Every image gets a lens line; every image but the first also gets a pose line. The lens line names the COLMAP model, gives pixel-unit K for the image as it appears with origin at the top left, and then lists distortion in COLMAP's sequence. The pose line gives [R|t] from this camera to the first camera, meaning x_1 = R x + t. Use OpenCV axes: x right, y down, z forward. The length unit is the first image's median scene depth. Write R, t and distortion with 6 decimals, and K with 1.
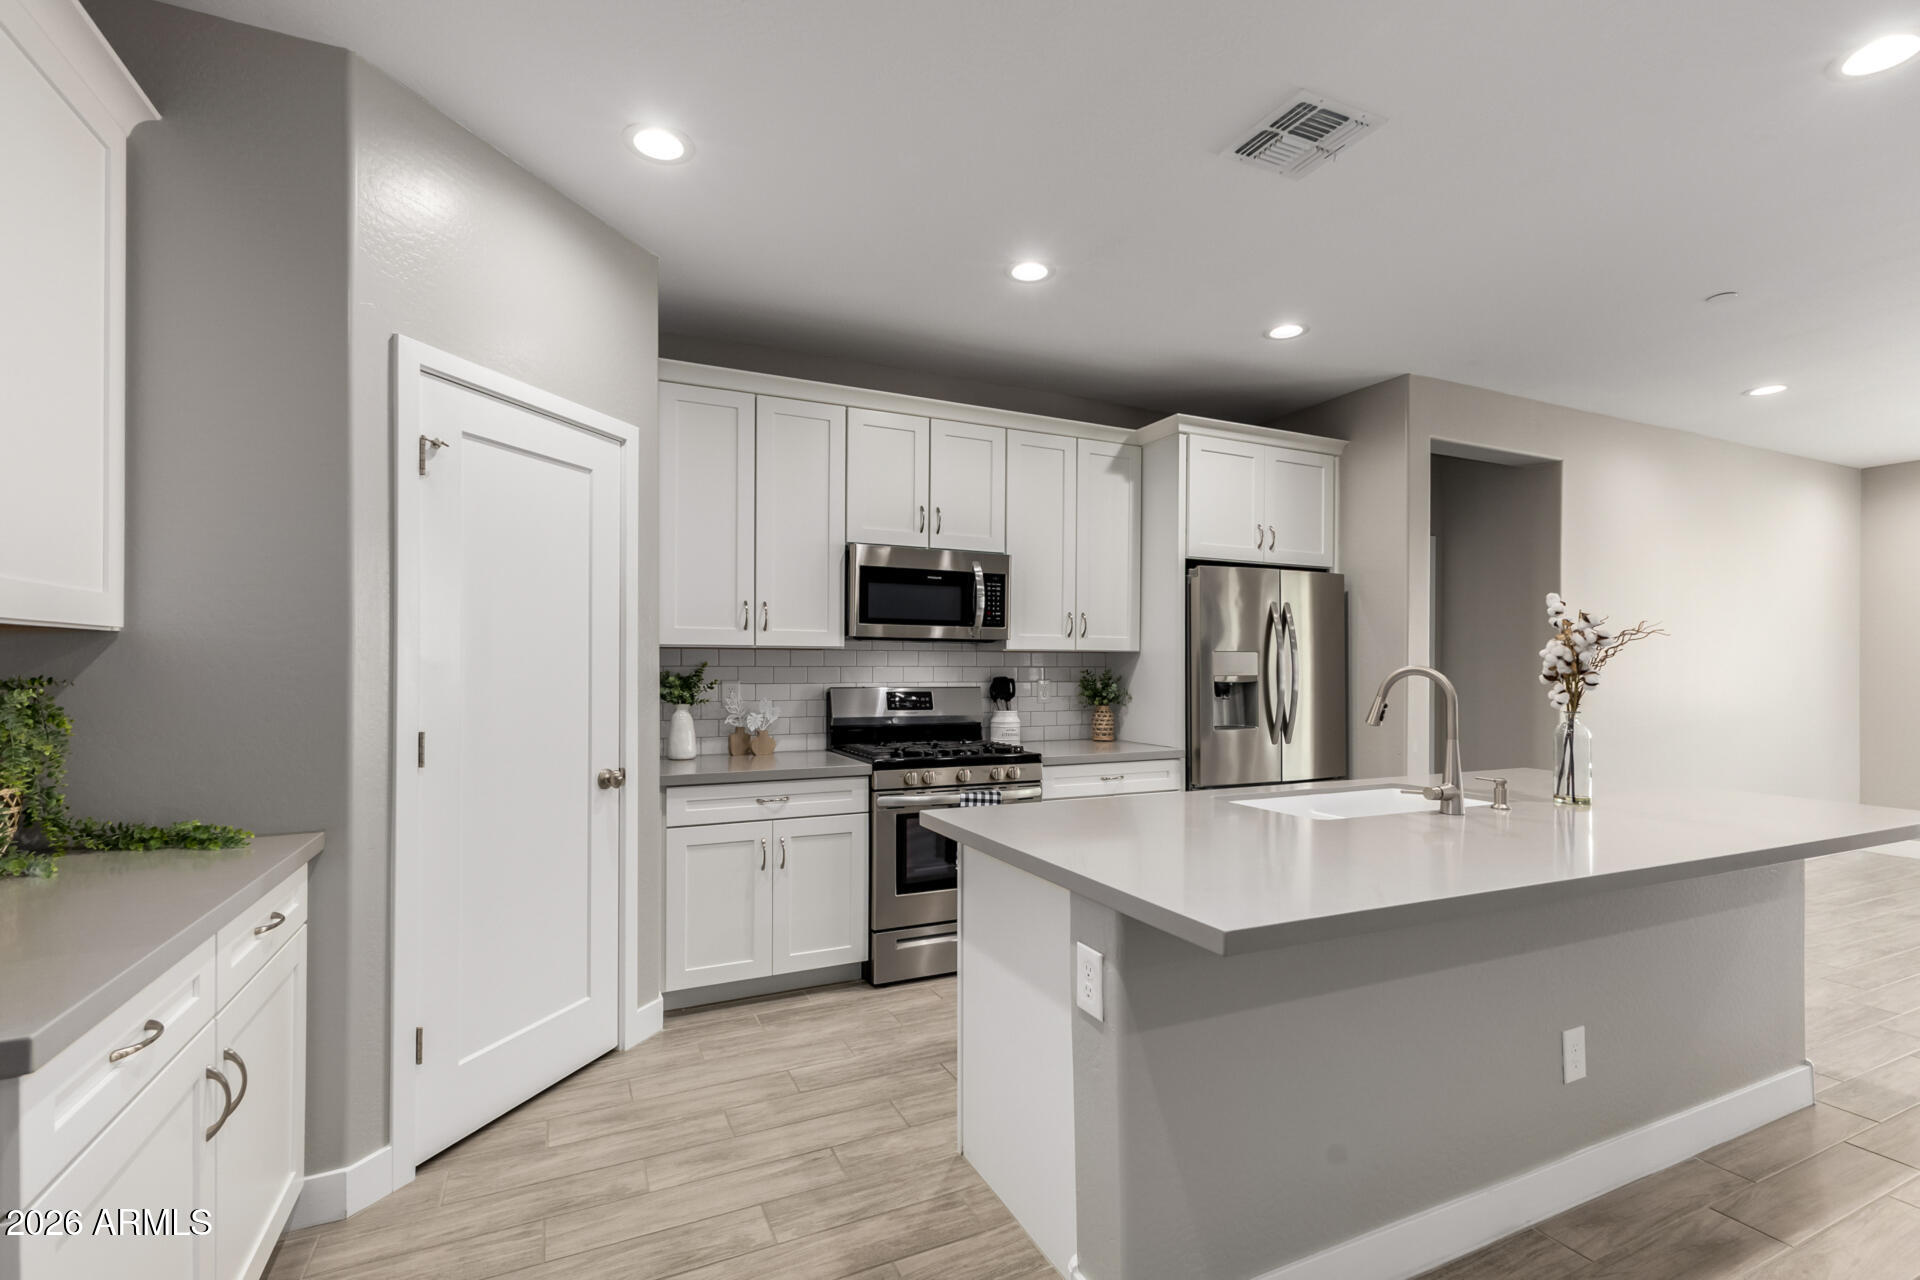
lens RADIAL K [[838.1, 0, 956.0], [0, 838.1, 655.0], [0, 0, 1]] dist [0.009808, 0.000122]
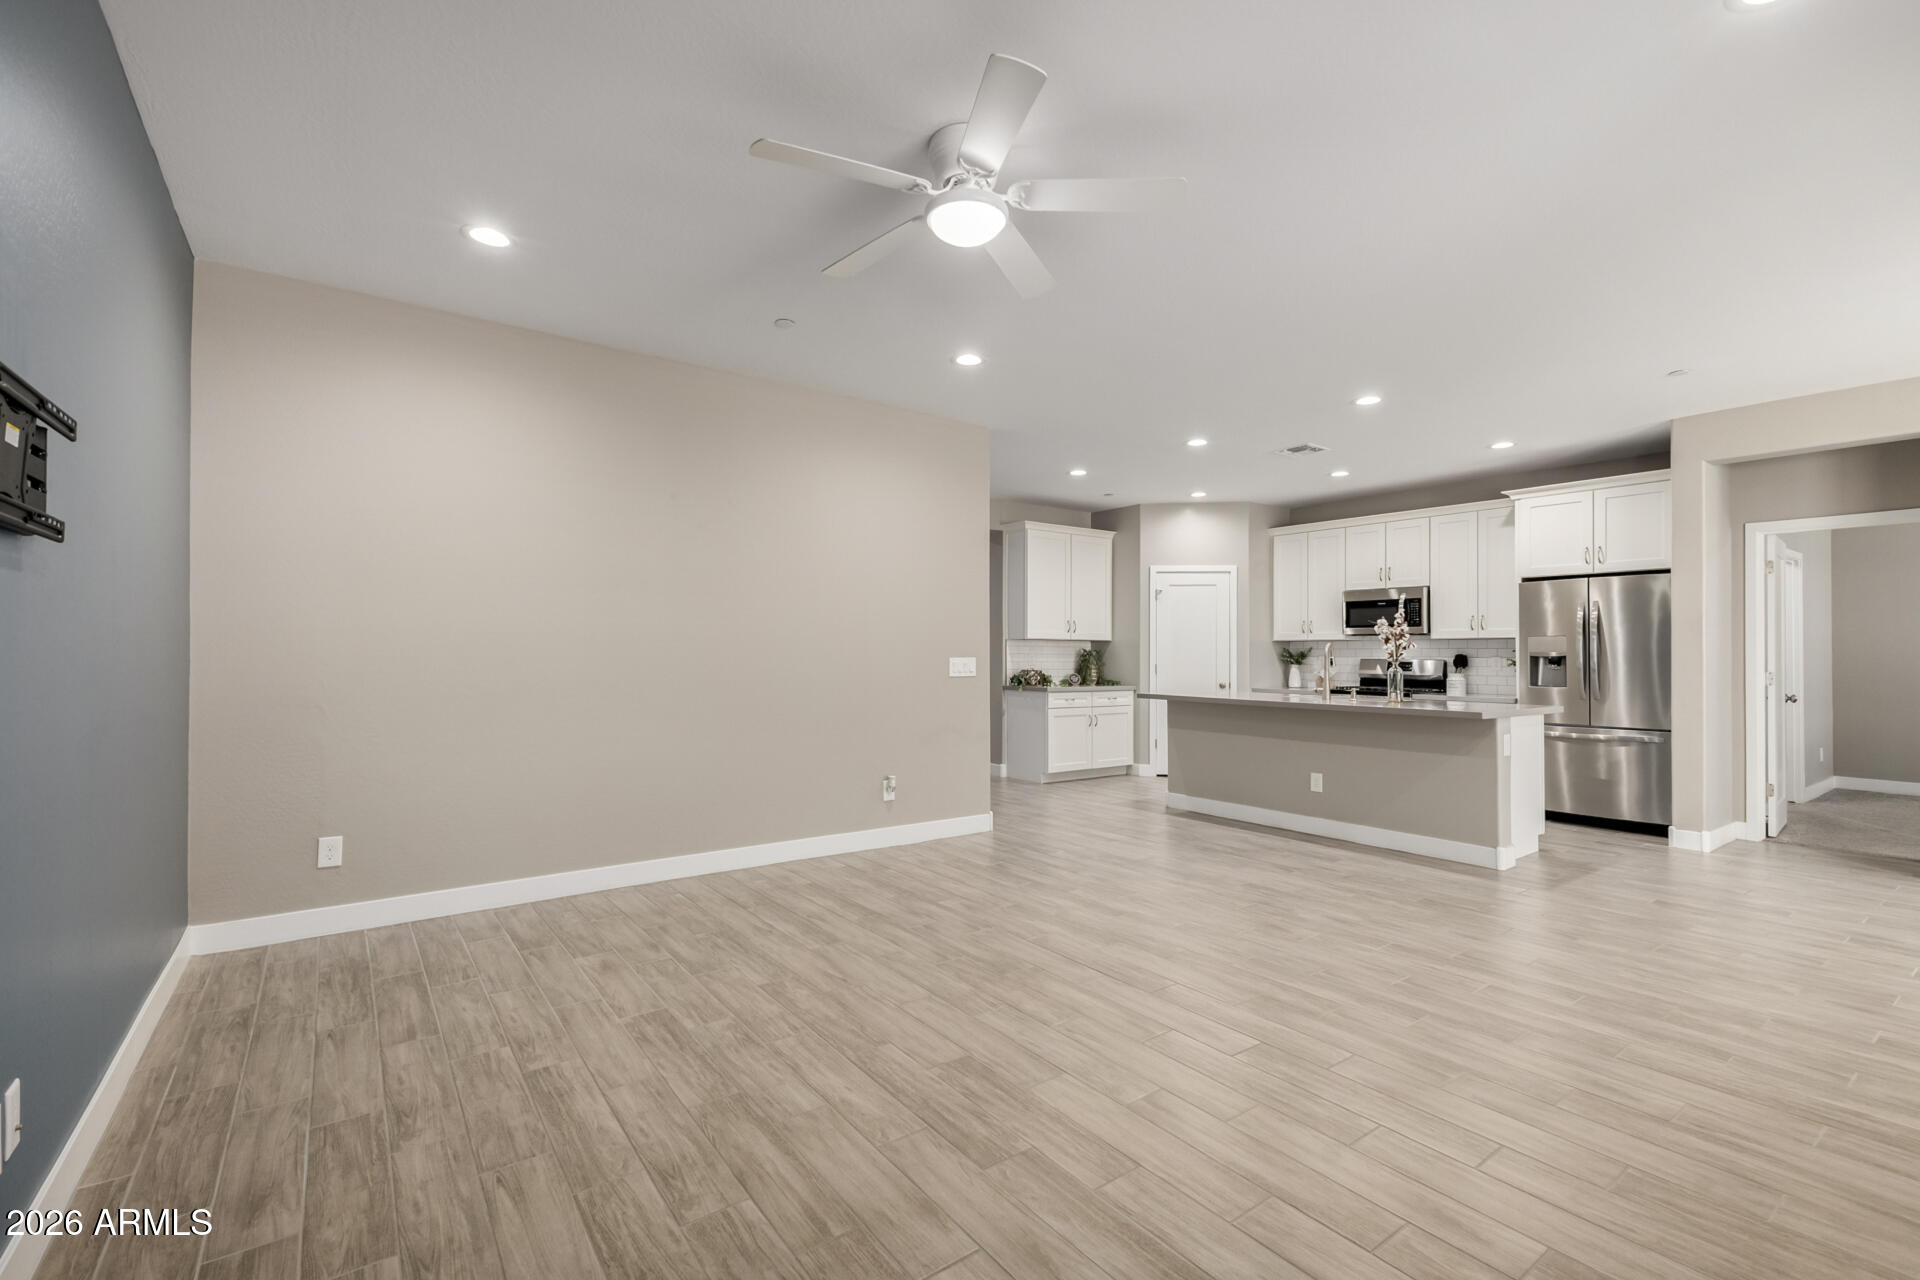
lens RADIAL K [[838.1, 0, 966.6], [0, 838.1, 640.8], [0, 0, 1]] dist [0.009808, 0.000122]
pose [[0.176487, -0.022703, -0.984041, 1.679817], [0.001938, 0.999740, -0.022717, 0.038334], [0.984301, 0.002102, 0.176486, -0.313752]]
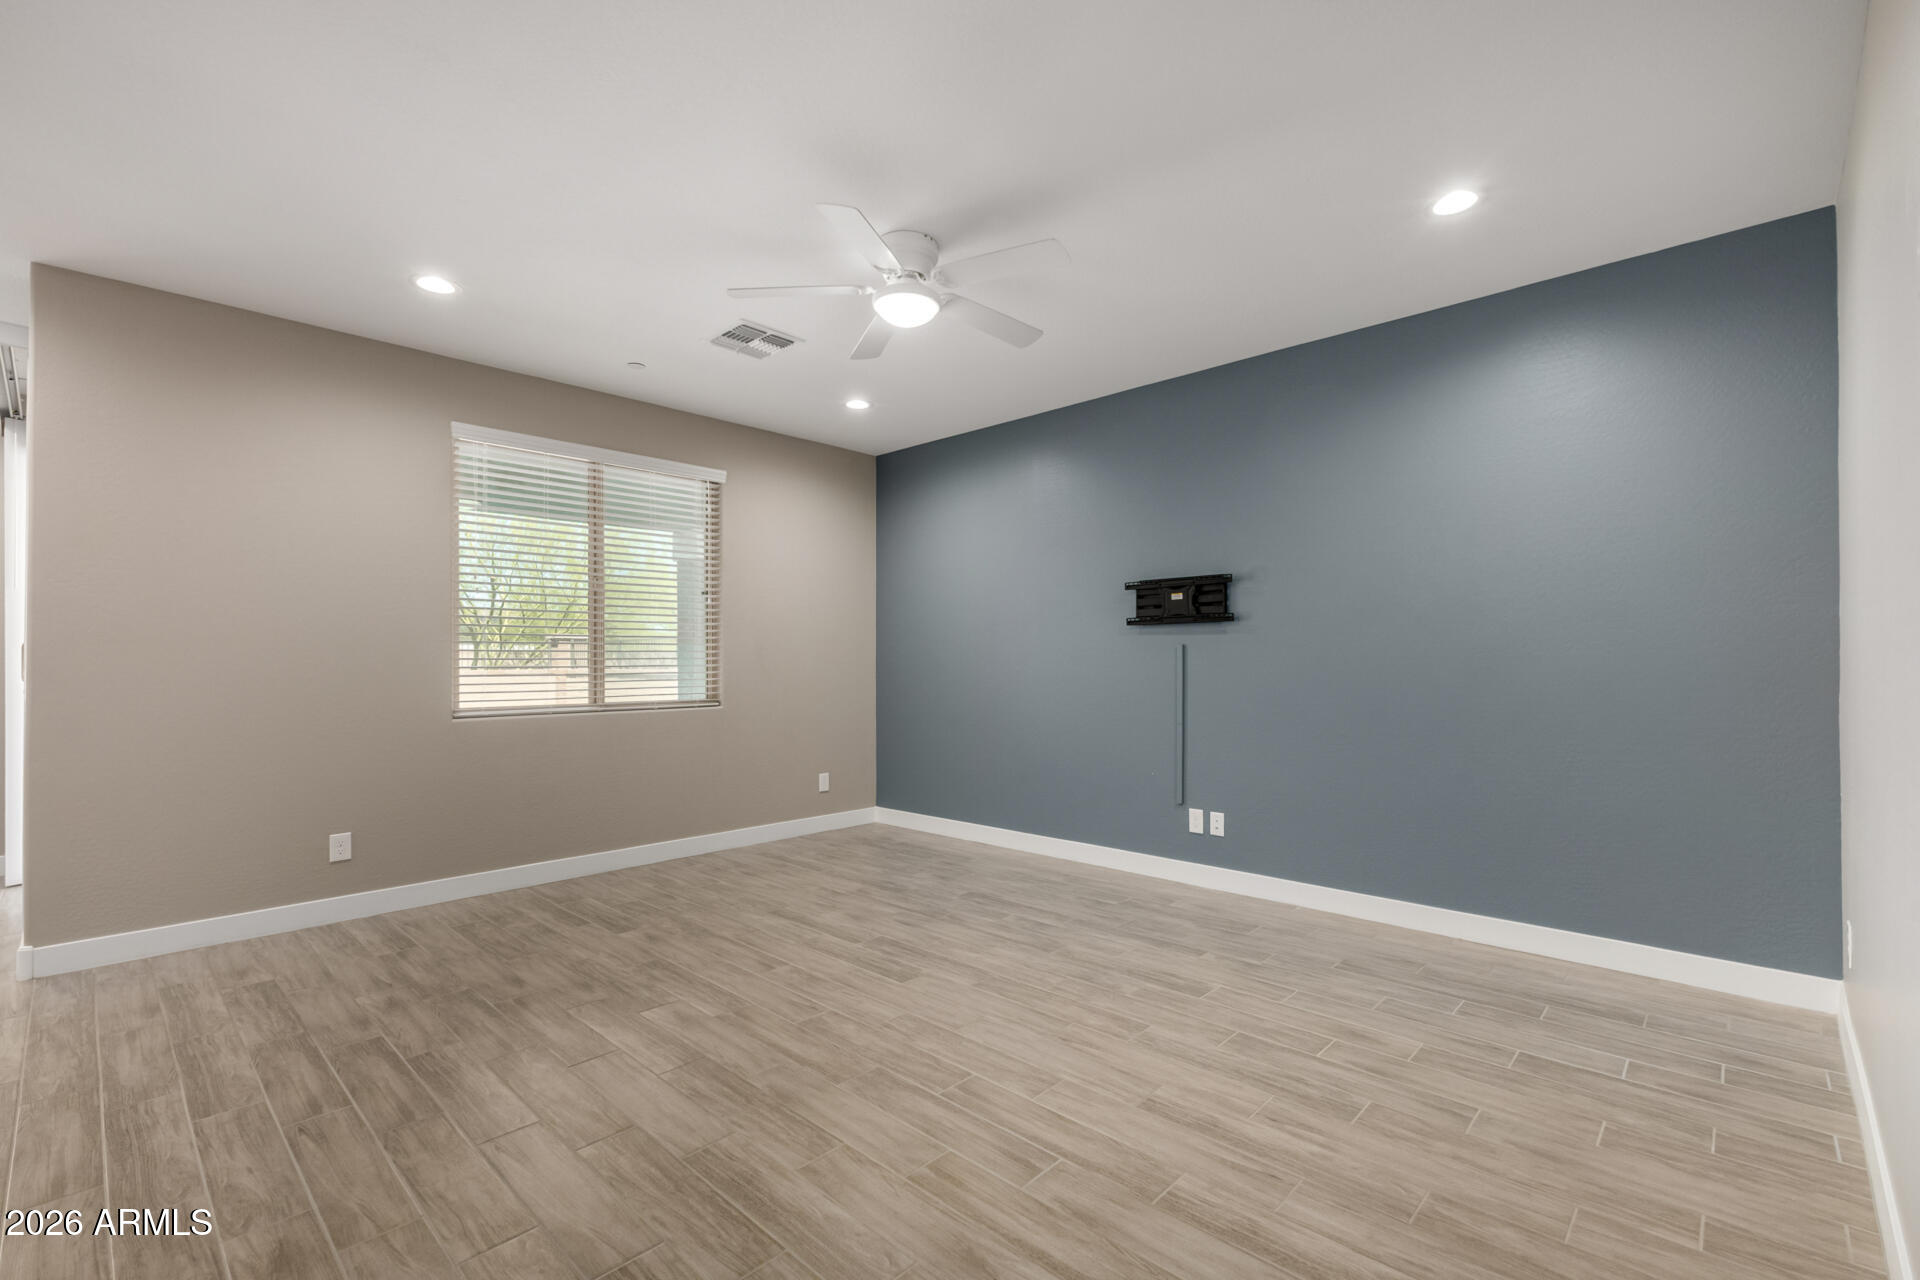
lens RADIAL K [[838.1, 0, 966.0], [0, 838.1, 651.7], [0, 0, 1]] dist [0.009808, 0.000122]
pose [[-0.350575, 0.004658, 0.936523, 0.289154], [-0.003561, 0.999974, -0.006307, 0.031291], [-0.936528, -0.005546, -0.350549, 0.021472]]
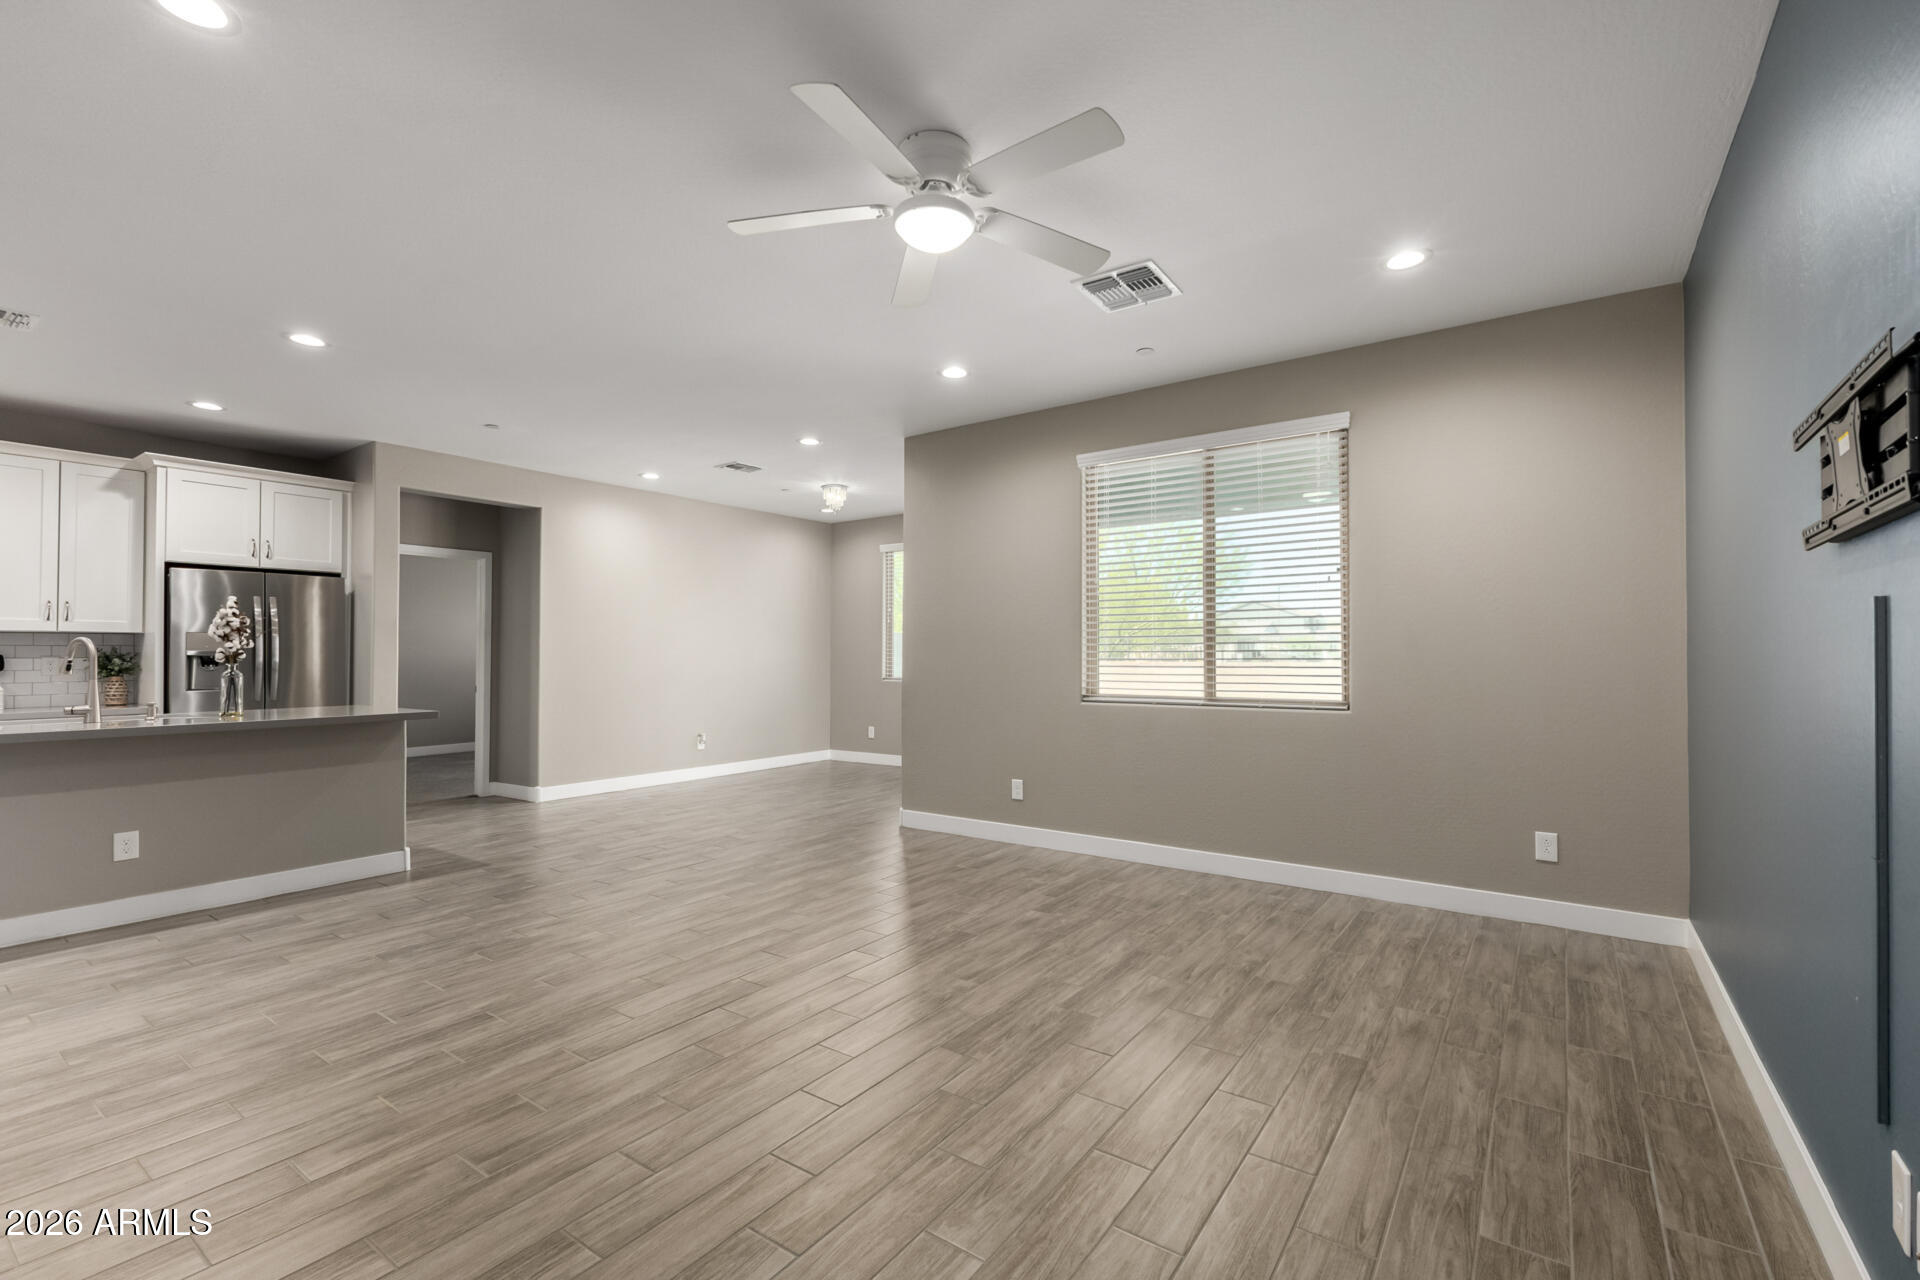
lens RADIAL K [[838.1, 0, 969.1], [0, 838.1, 638.6], [0, 0, 1]] dist [0.009808, 0.000122]
pose [[0.876523, 0.000045, 0.481360, 0.755146], [0.006163, 0.999917, -0.011316, 0.028997], [-0.481321, 0.012885, 0.876450, -0.783690]]
